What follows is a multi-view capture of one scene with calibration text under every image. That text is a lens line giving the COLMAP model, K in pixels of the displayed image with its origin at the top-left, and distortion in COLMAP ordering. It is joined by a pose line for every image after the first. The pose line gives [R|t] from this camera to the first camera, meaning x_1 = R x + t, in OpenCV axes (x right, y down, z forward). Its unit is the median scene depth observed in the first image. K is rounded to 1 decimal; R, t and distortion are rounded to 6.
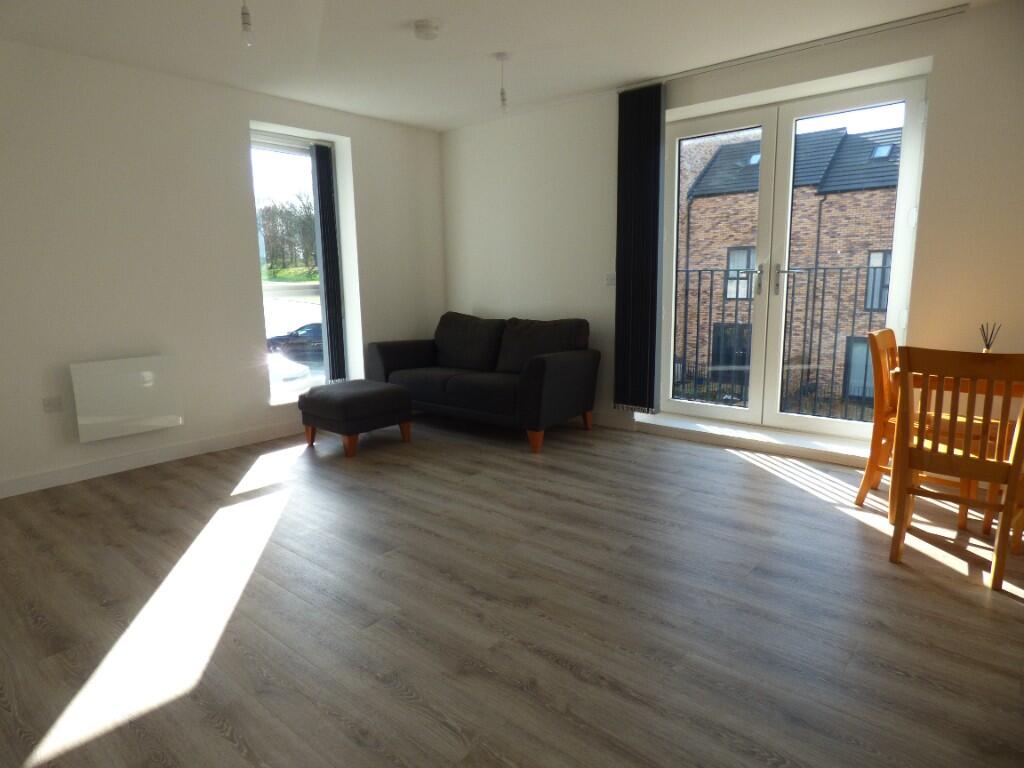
lens RADIAL K [[624.0, 0, 509.7], [0, 624.0, 389.0], [0, 0, 1]] dist [-0.007387, -0.003362]
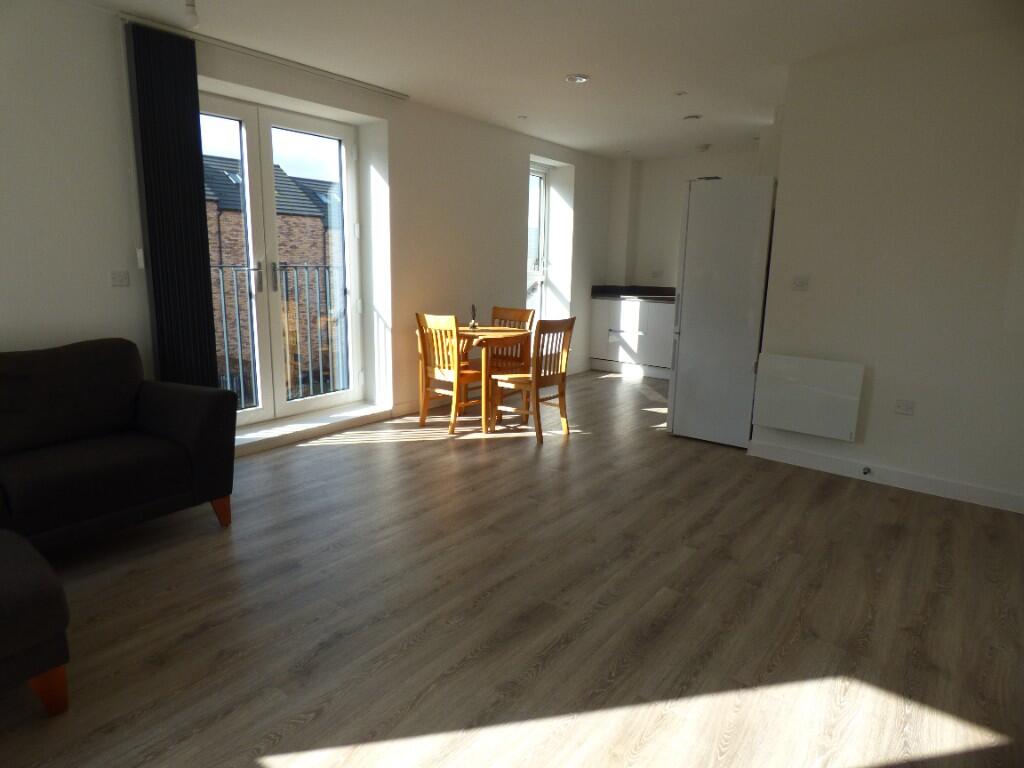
lens RADIAL K [[614.4, 0, 508.5], [0, 614.4, 378.0], [0, 0, 1]] dist [-0.005929, -0.001251]
pose [[-0.062421, -0.171639, 0.983180, -0.845499], [0.151601, 0.972040, 0.179320, -0.181973], [-0.986469, 0.160245, -0.034655, 0.901164]]
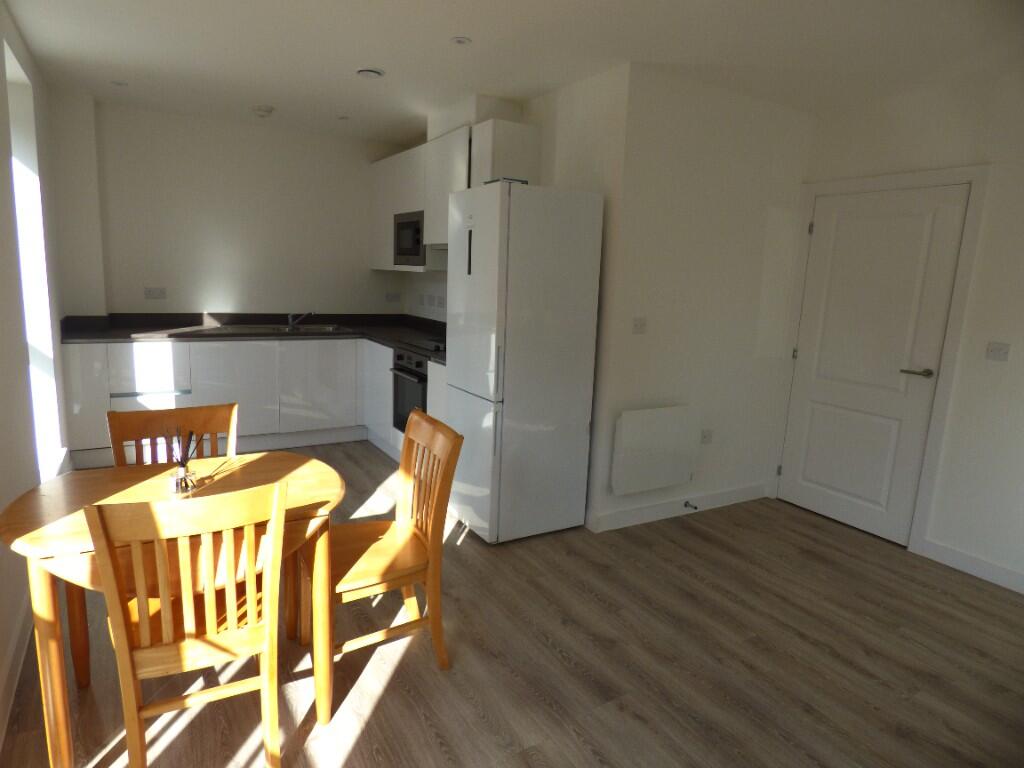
lens RADIAL K [[614.4, 0, 508.5], [0, 614.4, 378.0], [0, 0, 1]] dist [-0.005929, -0.001251]
pose [[-0.945599, -0.076403, 0.316235, 0.233912], [0.031745, 0.945725, 0.323413, -0.320249], [-0.323781, 0.315858, -0.891852, 1.308724]]
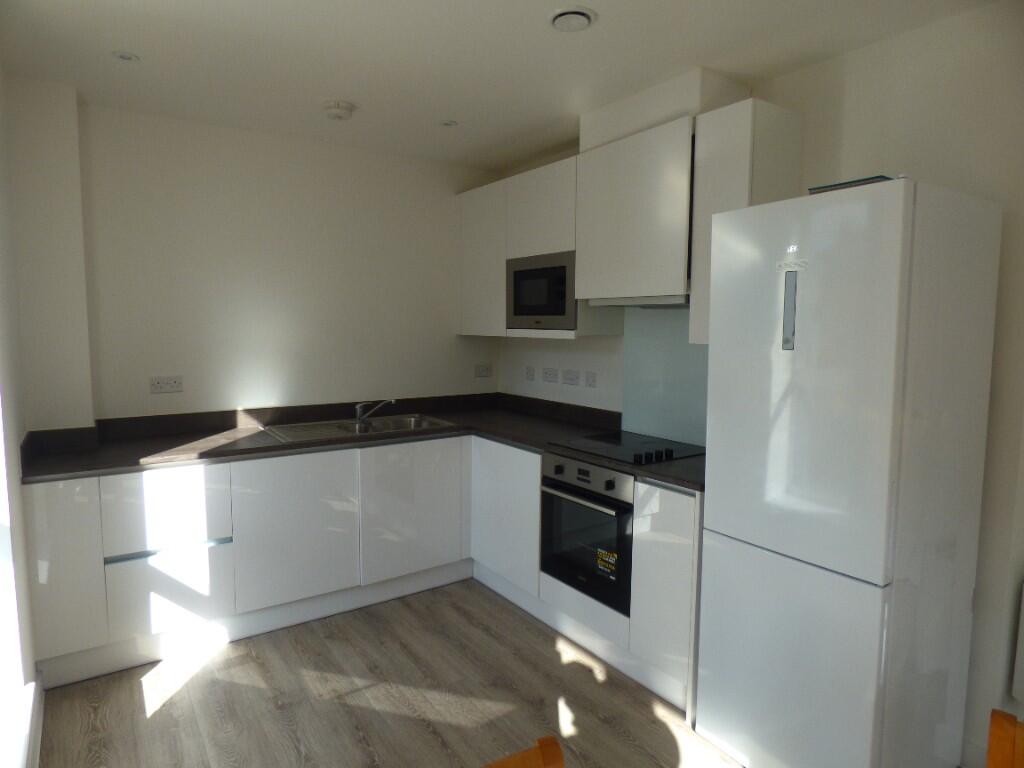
lens RADIAL K [[607.6, 0, 512.0], [0, 607.6, 384.0], [0, 0, 1]] dist [-0.015354, -0.001394]
pose [[-0.967346, -0.013131, 0.253118, 0.752014], [0.054332, 0.964700, 0.257684, -0.282679], [-0.247567, 0.263022, -0.932486, 0.960094]]
